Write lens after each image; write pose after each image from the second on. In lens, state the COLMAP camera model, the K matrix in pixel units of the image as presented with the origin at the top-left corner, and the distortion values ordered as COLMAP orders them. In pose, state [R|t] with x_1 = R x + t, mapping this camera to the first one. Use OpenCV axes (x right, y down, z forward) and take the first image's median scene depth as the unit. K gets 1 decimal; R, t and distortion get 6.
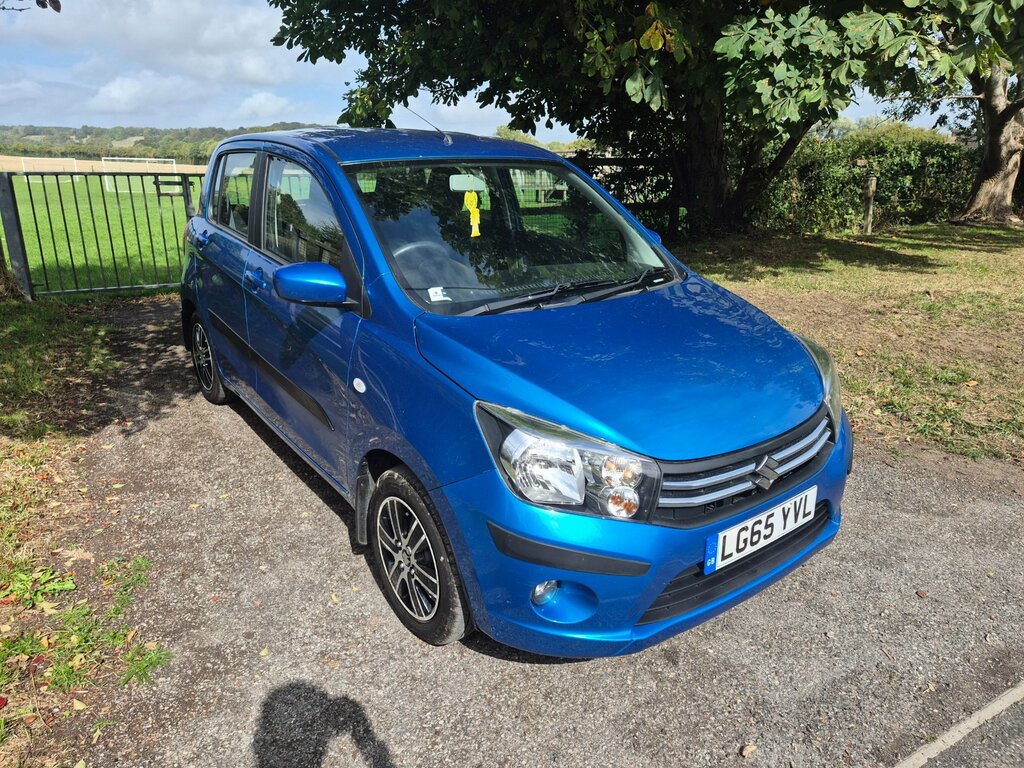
lens RADIAL K [[686.6, 0, 500.4], [0, 686.6, 386.0], [0, 0, 1]] dist [0.073782, -0.067885]
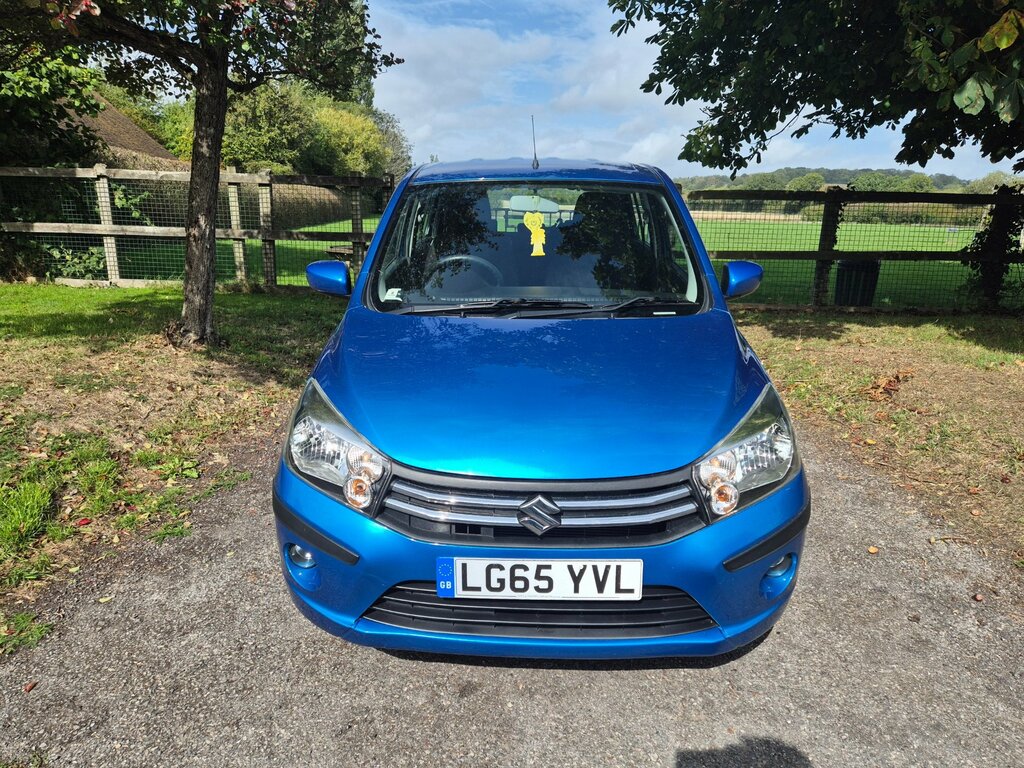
lens RADIAL K [[682.0, 0, 497.4], [0, 682.0, 384.9], [0, 0, 1]] dist [0.090555, -0.070554]
pose [[0.784914, 0.161615, -0.598157, 0.358727], [-0.196508, 0.980477, 0.007051, -0.014720], [0.587618, 0.112008, 0.801348, 0.104469]]
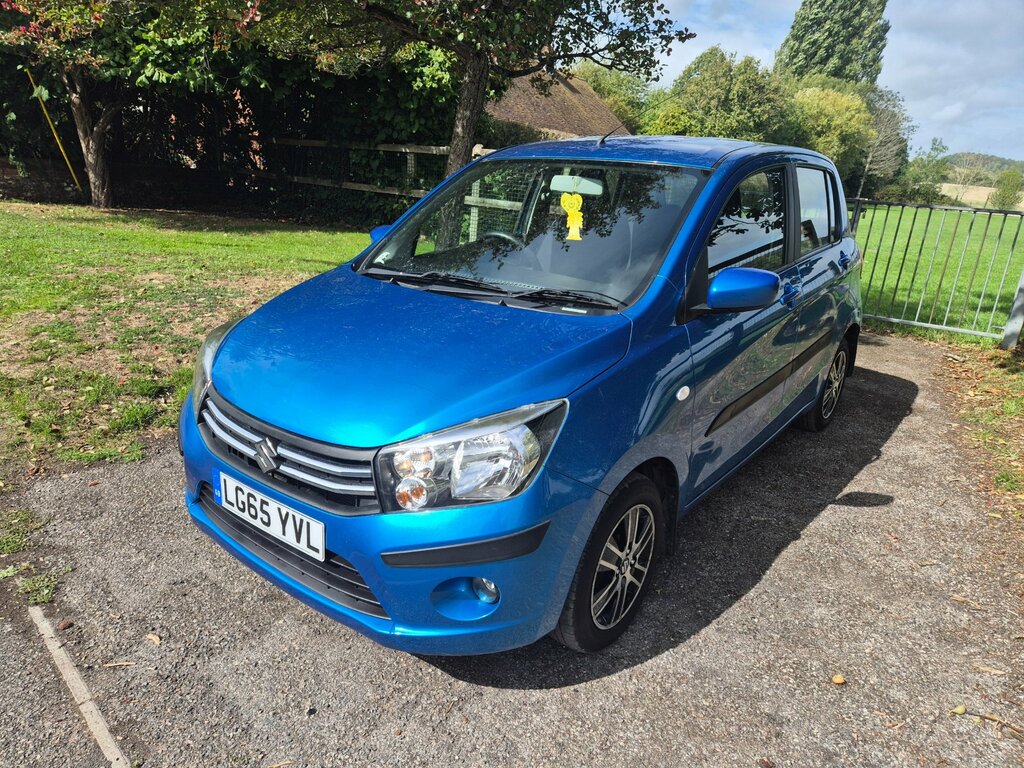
lens RADIAL K [[681.9, 0, 503.7], [0, 681.9, 390.4], [0, 0, 1]] dist [0.089766, -0.081343]
pose [[0.265167, 0.302963, -0.915369, 0.572516], [-0.349511, 0.914988, 0.201589, -0.117429], [0.898626, 0.266476, 0.348514, 0.400740]]
